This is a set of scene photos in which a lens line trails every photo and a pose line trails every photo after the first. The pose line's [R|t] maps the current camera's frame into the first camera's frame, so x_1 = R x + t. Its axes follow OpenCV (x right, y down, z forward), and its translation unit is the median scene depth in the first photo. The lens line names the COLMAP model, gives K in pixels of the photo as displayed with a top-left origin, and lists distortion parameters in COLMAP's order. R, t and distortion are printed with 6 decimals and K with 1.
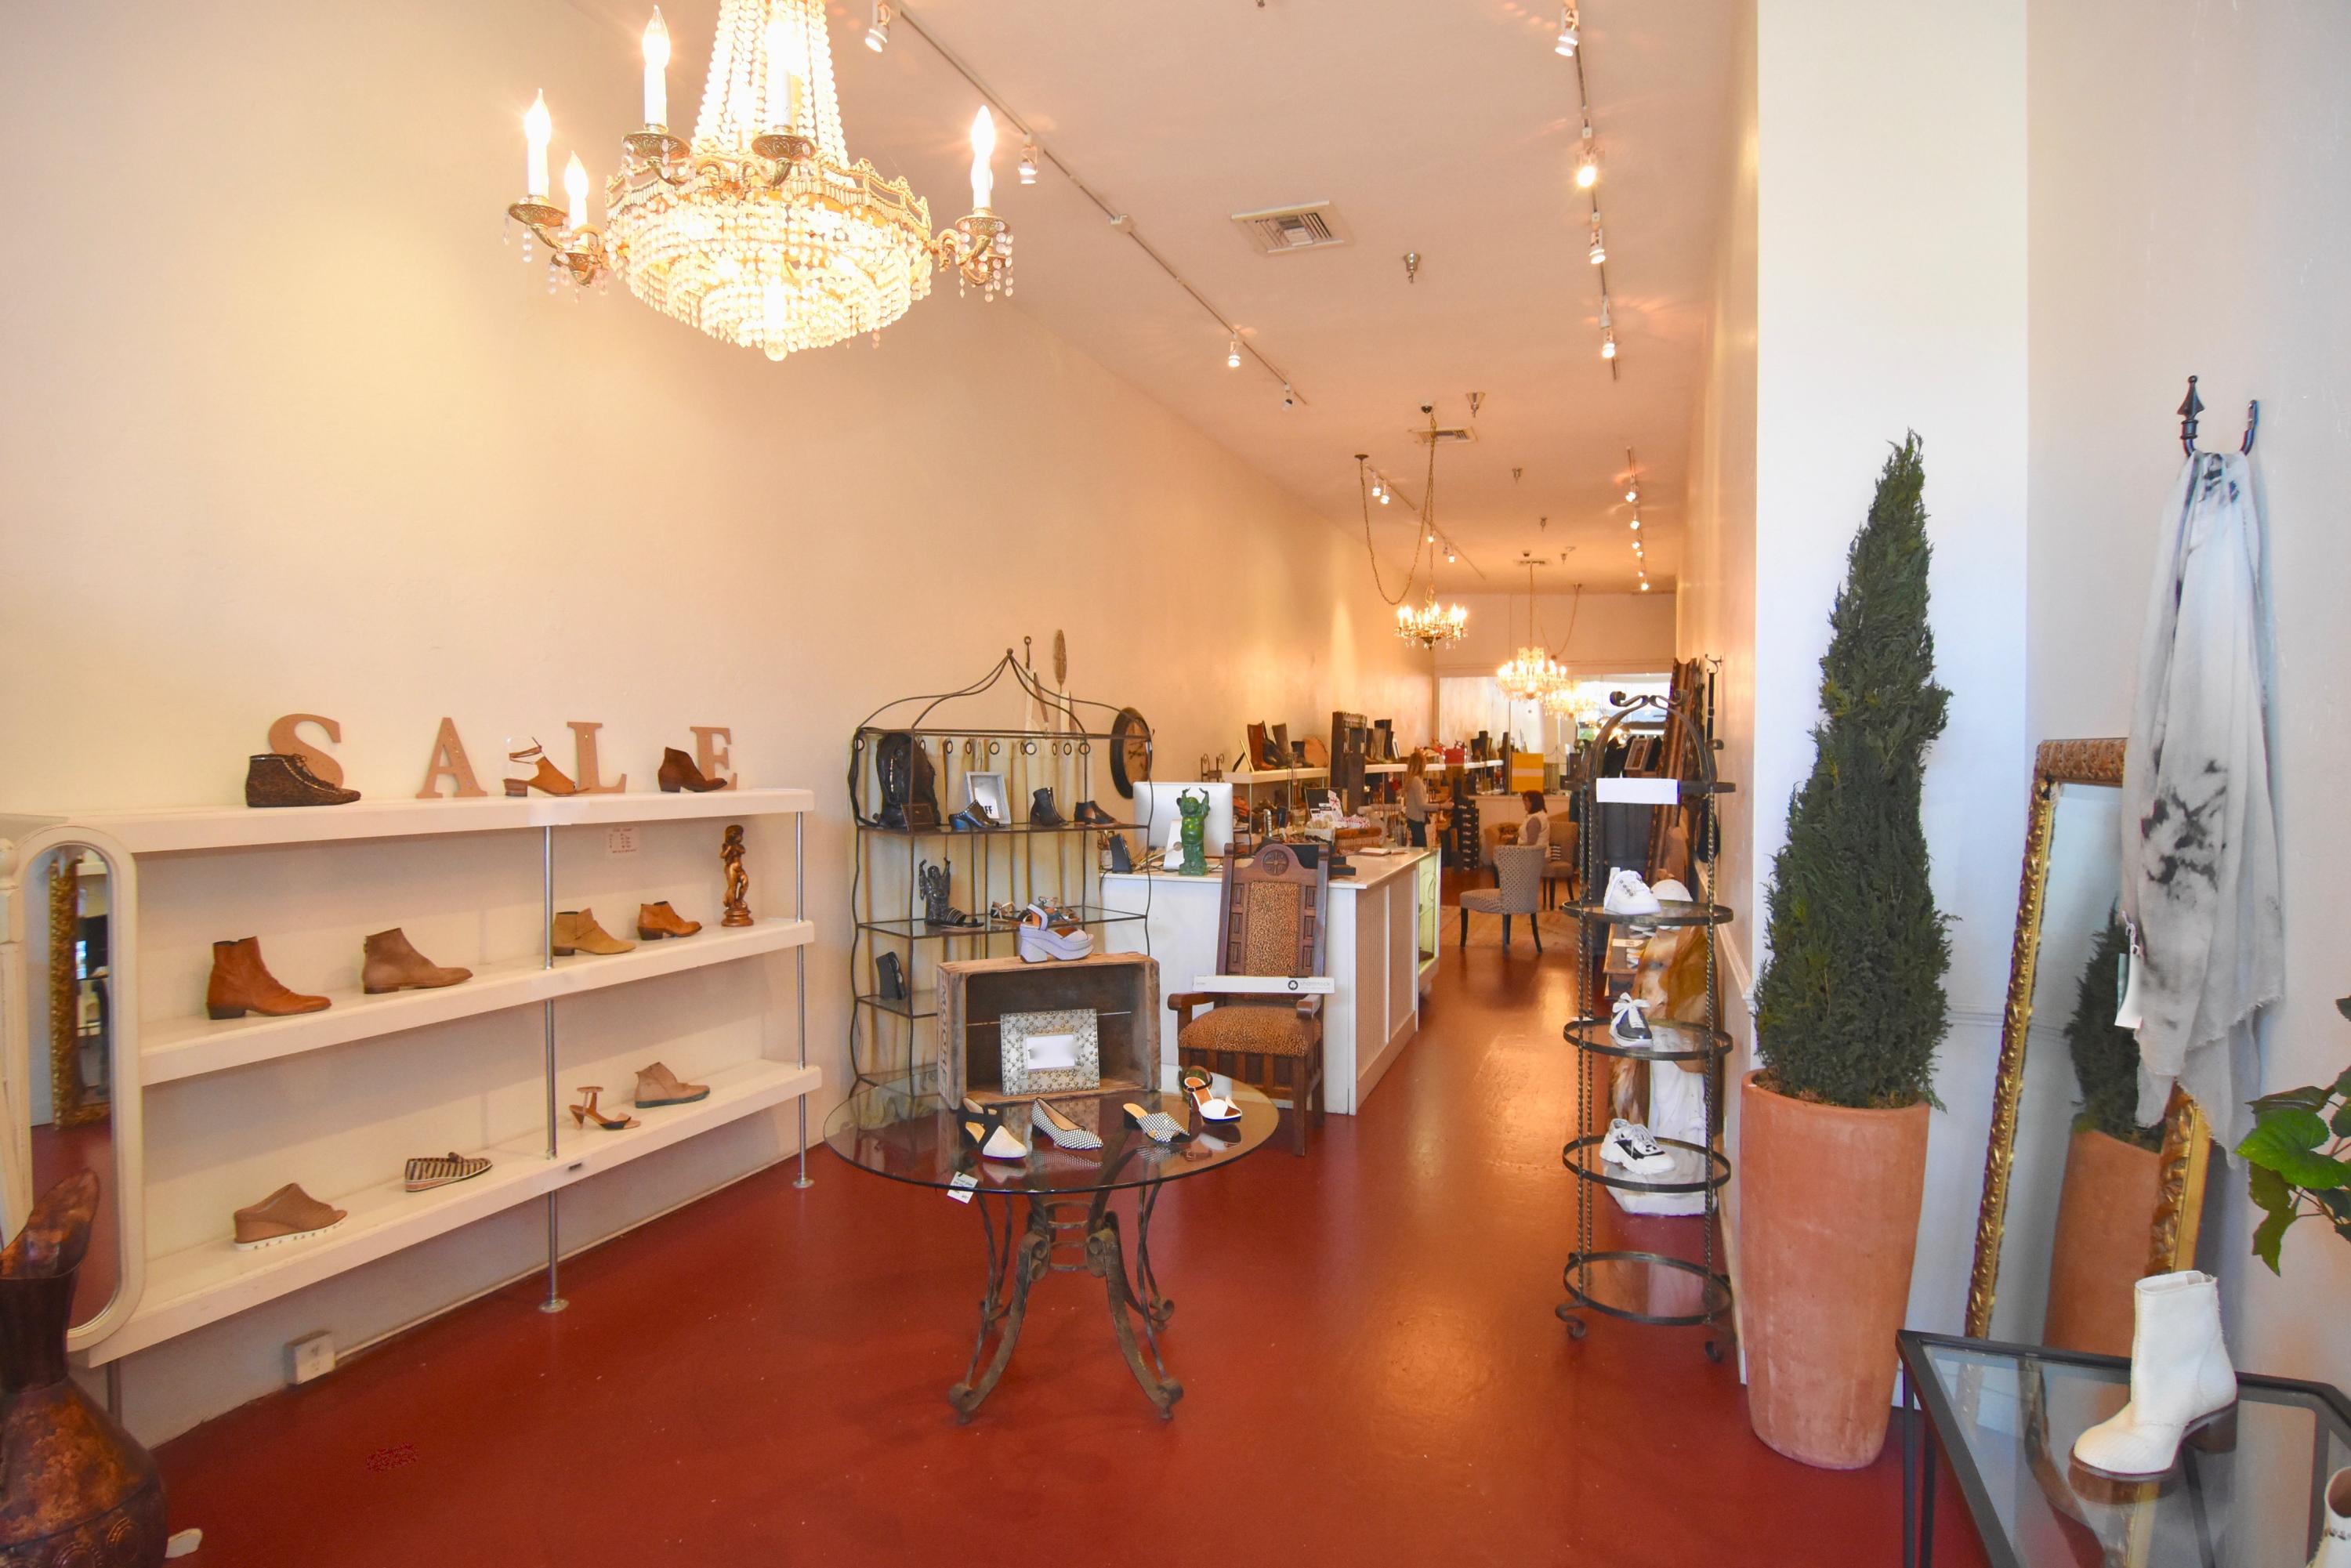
lens RADIAL K [[1260.6, 0, 1175.5], [0, 1260.6, 784.0], [0, 0, 1]] dist [-0.025516, -0.001070]
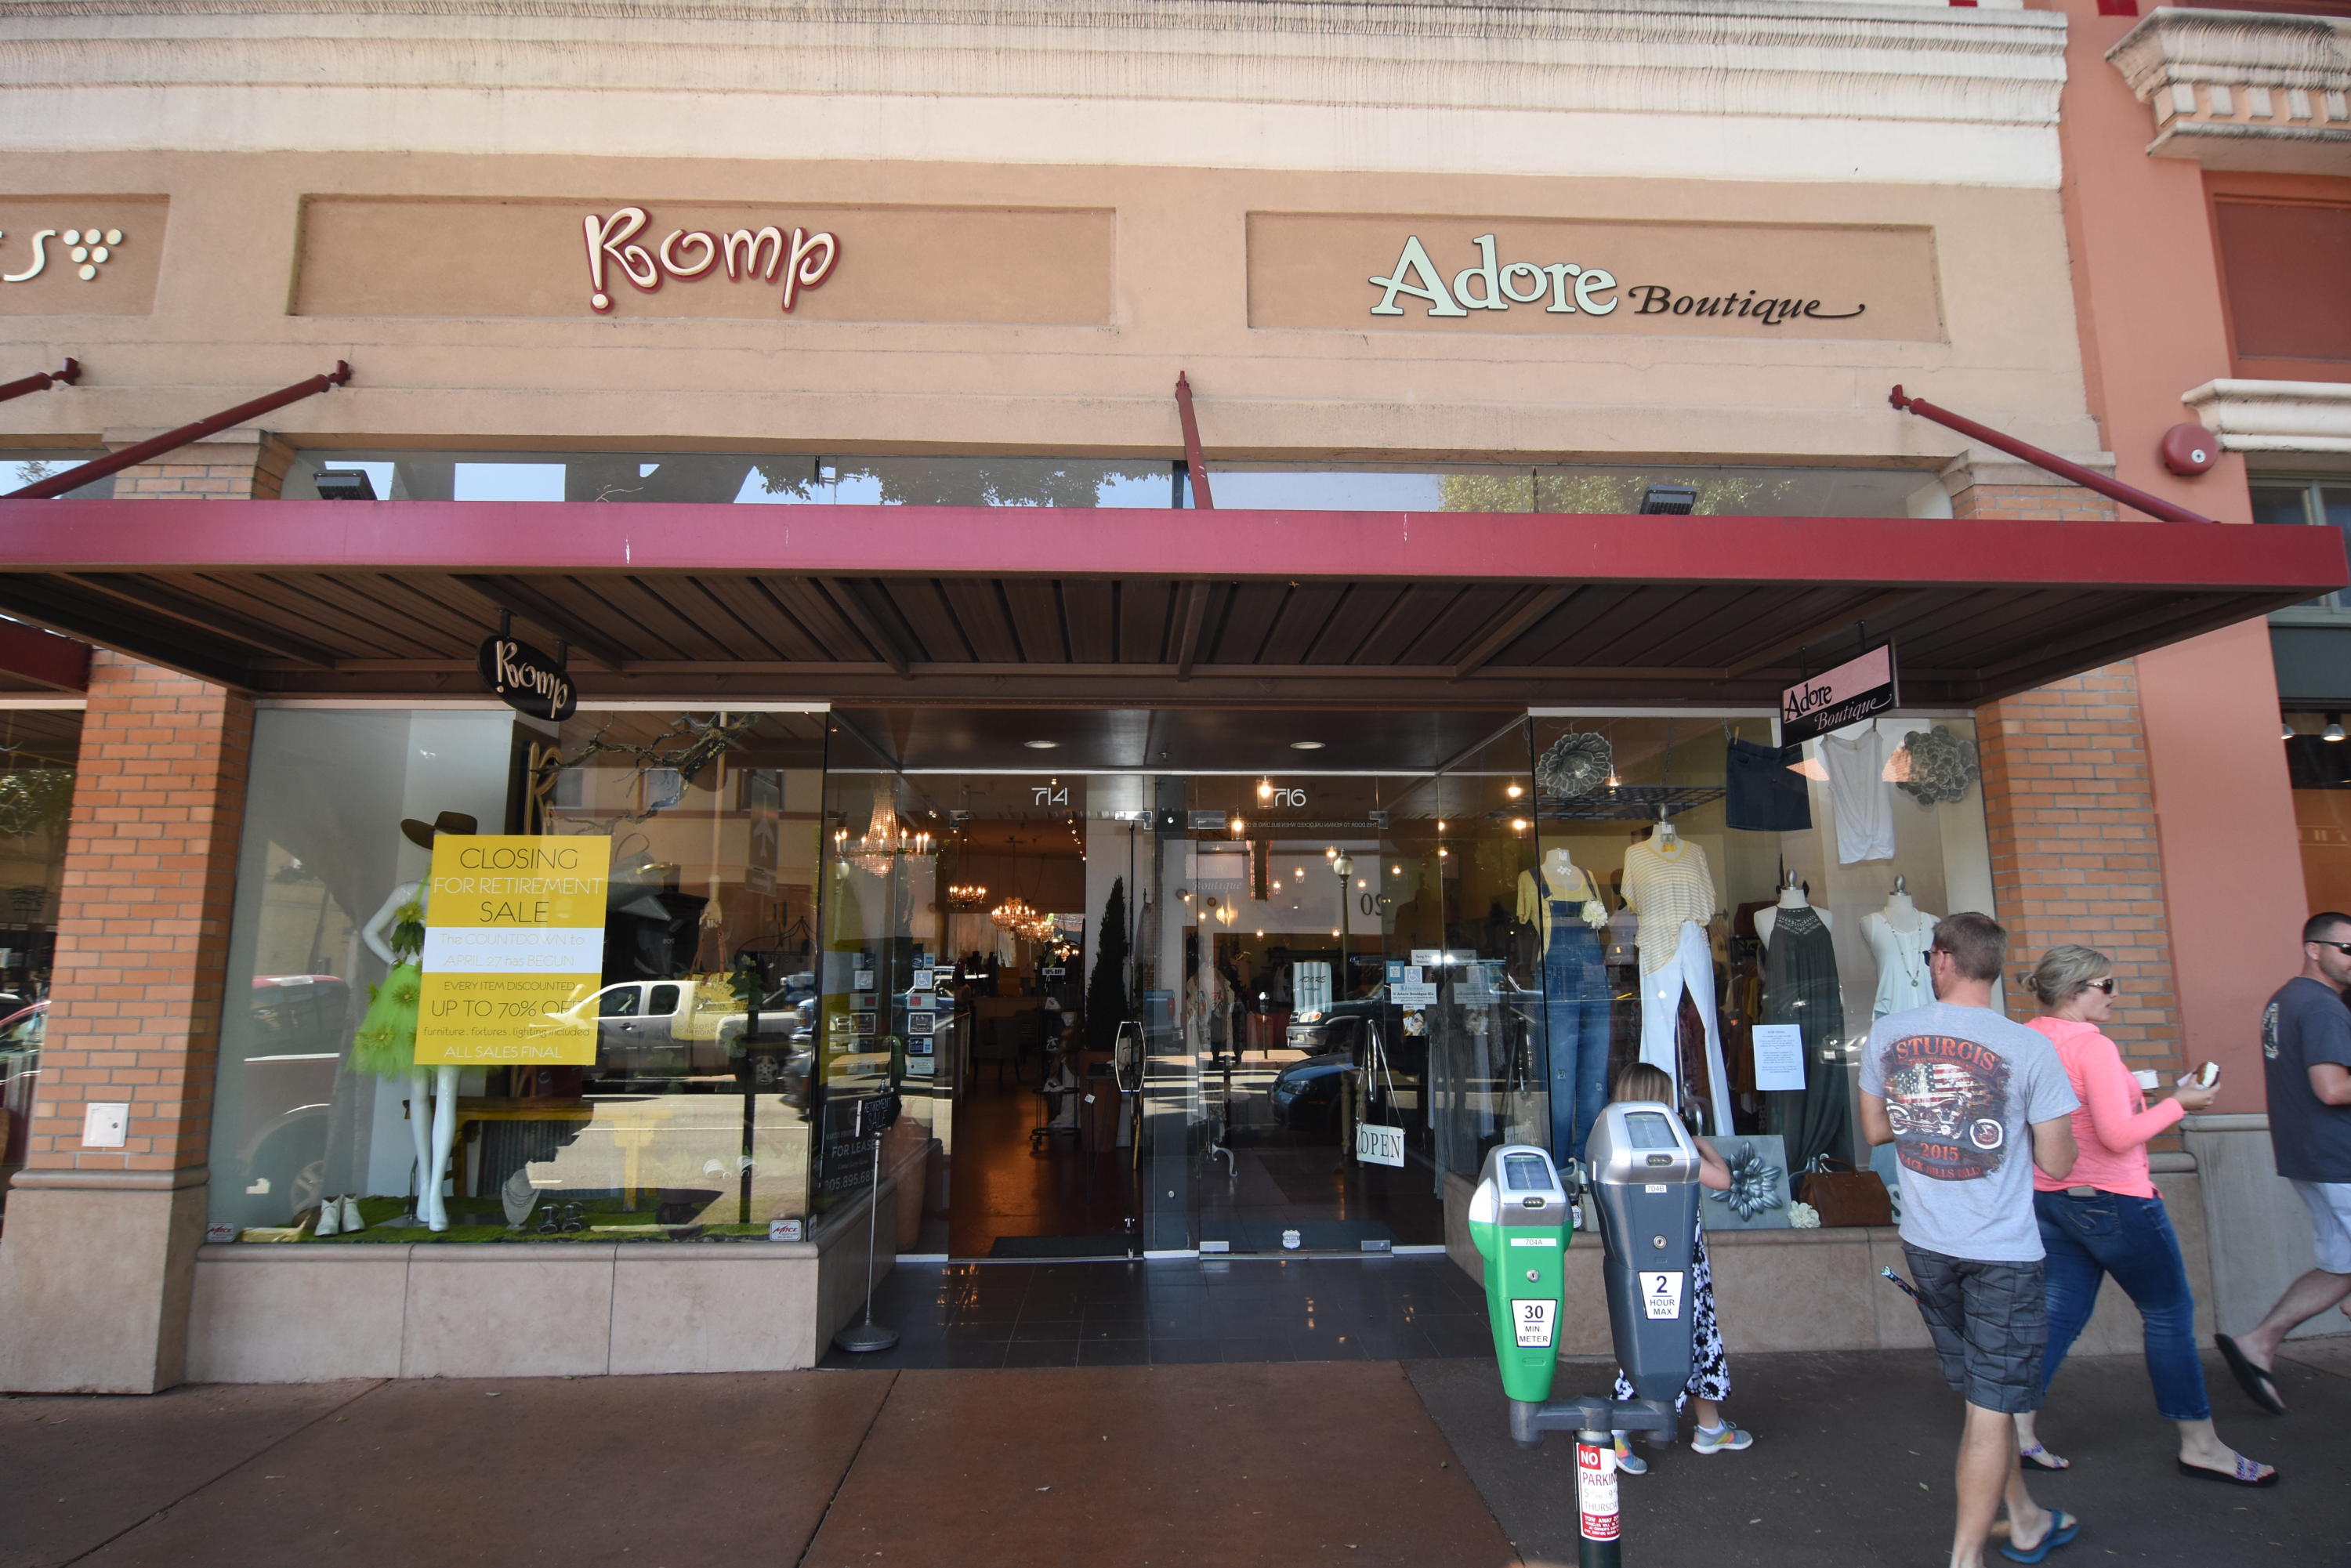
lens RADIAL K [[1260.6, 0, 1175.5], [0, 1260.6, 784.0], [0, 0, 1]] dist [-0.025516, -0.001070]
pose [[0.917172, 0.051462, 0.395156, -0.491071], [0.016709, 0.985787, -0.167164, 0.057676], [-0.398142, 0.159921, 0.903276, -1.600596]]
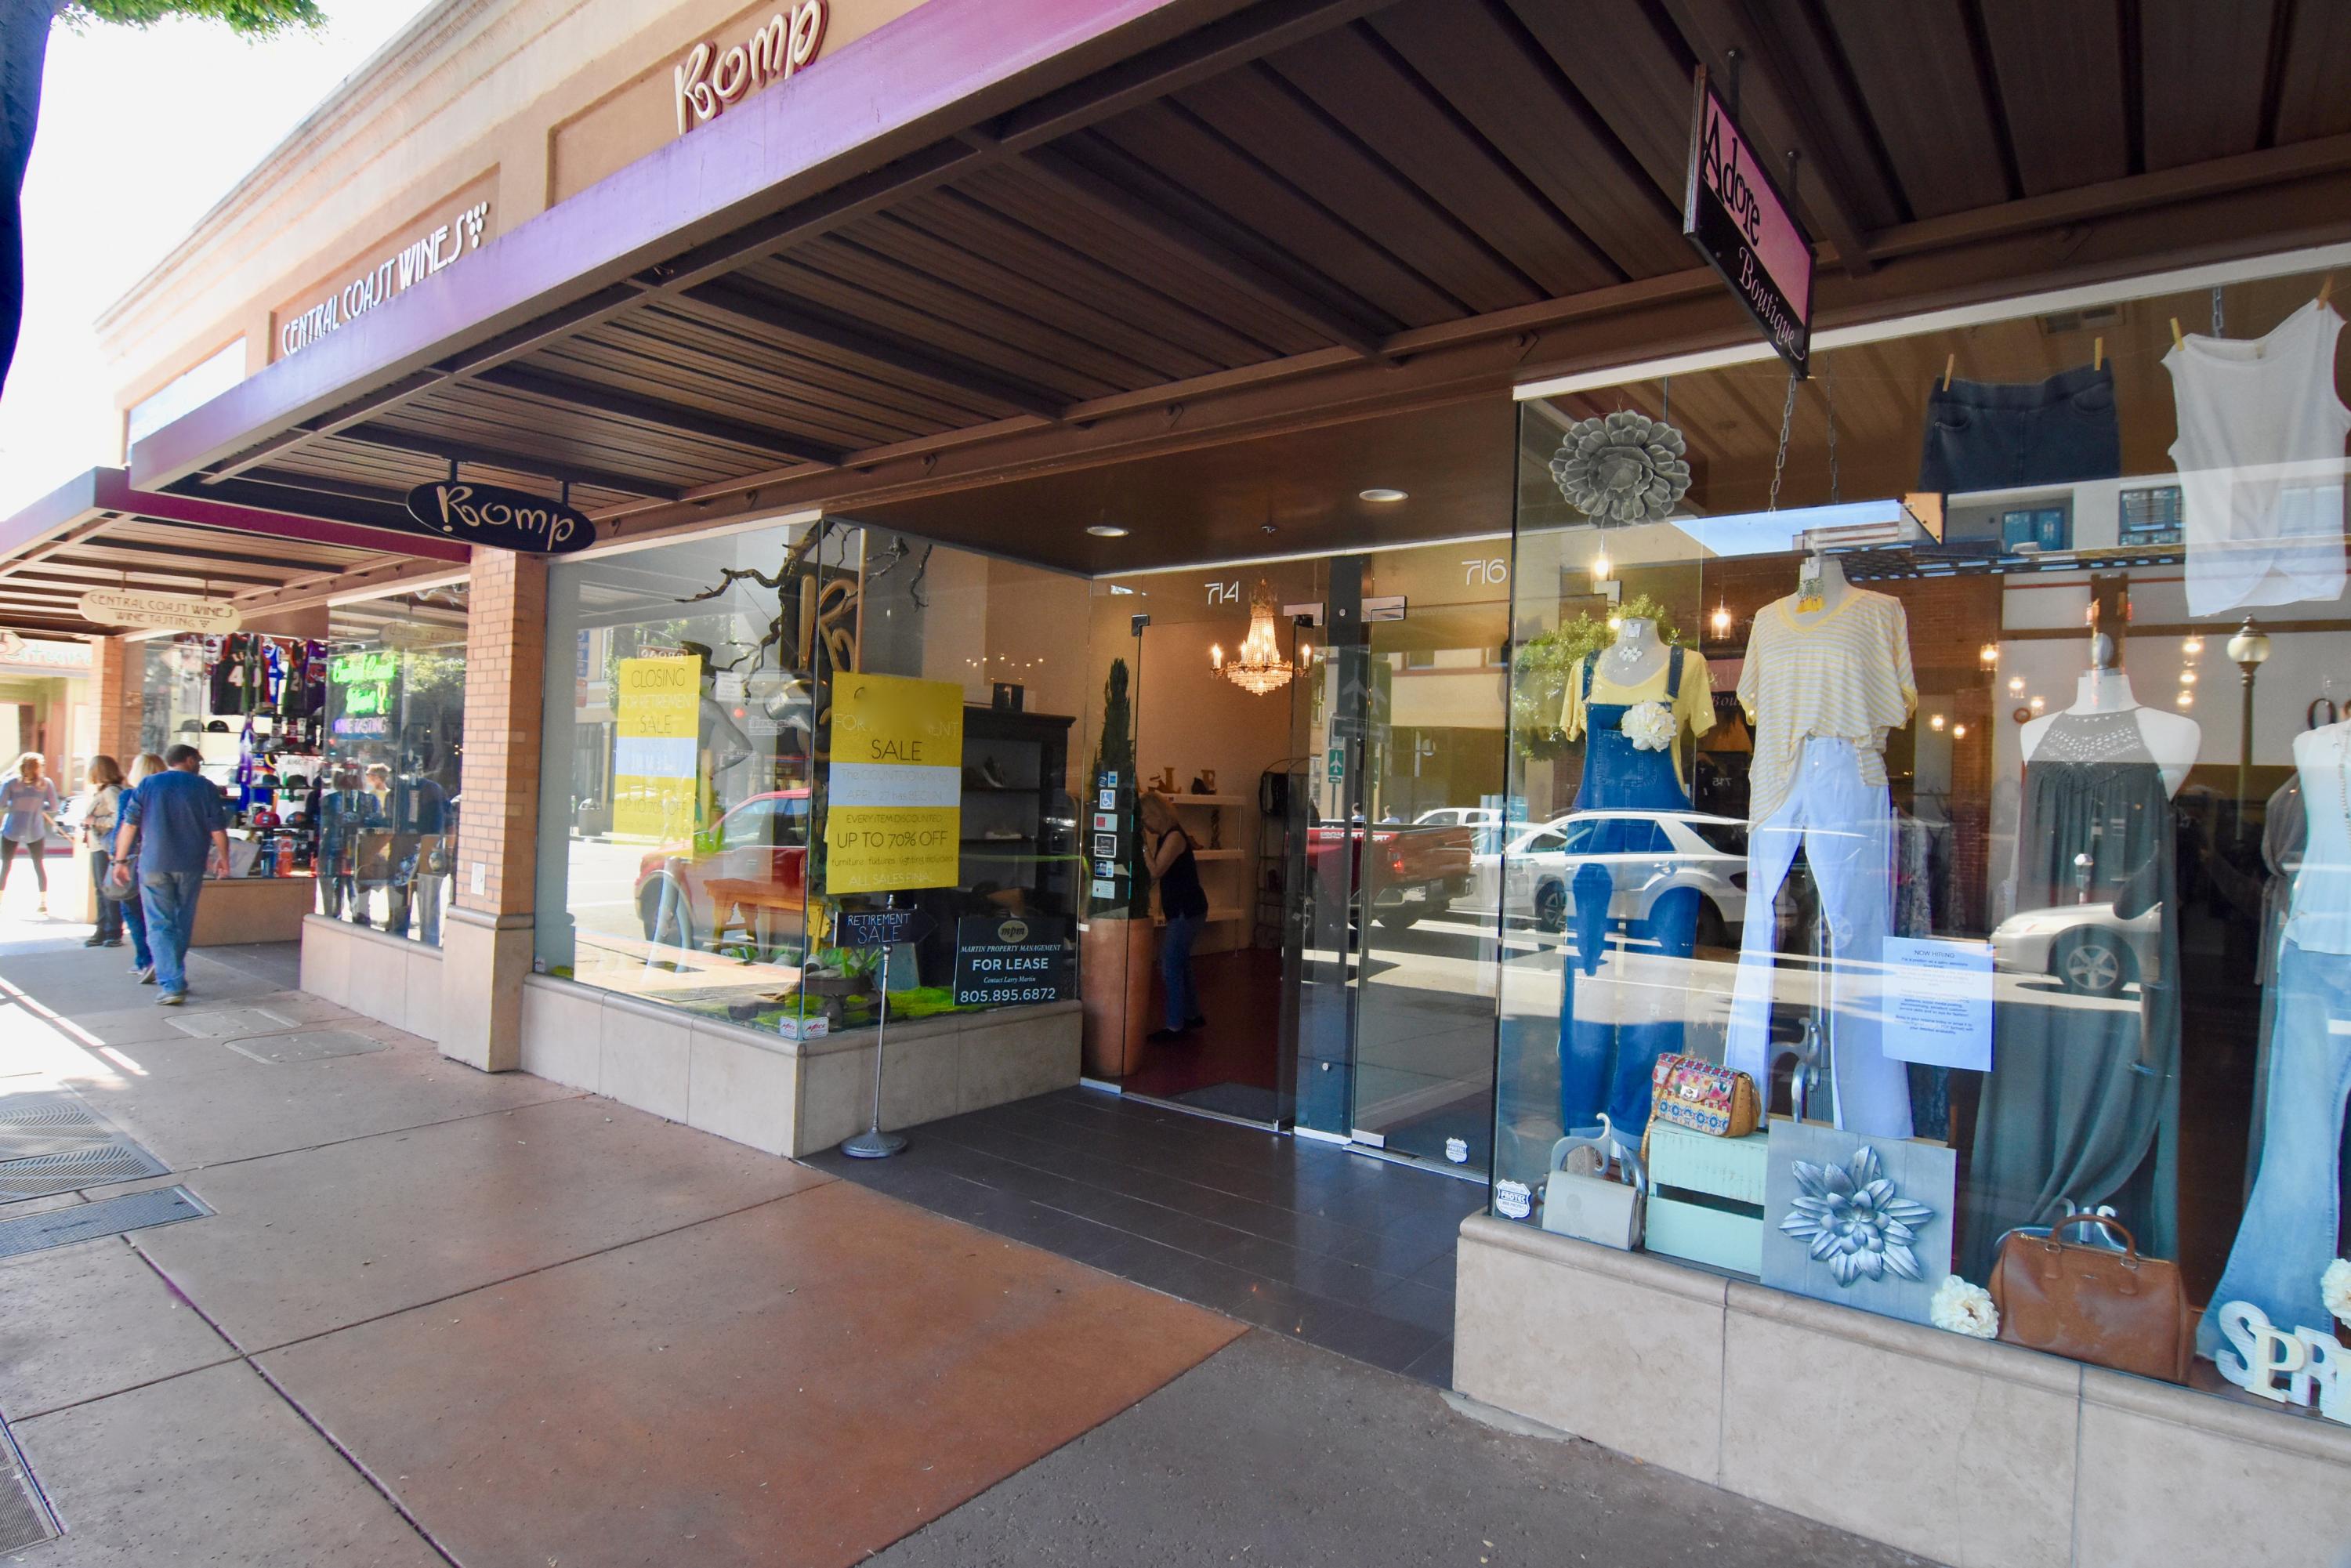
lens RADIAL K [[1260.6, 0, 1175.5], [0, 1260.6, 784.0], [0, 0, 1]] dist [-0.025516, -0.001070]
pose [[0.955155, 0.029321, -0.294651, 0.310269], [-0.038180, 0.998974, -0.024357, 0.046286], [0.293635, 0.034514, 0.955294, -1.415687]]
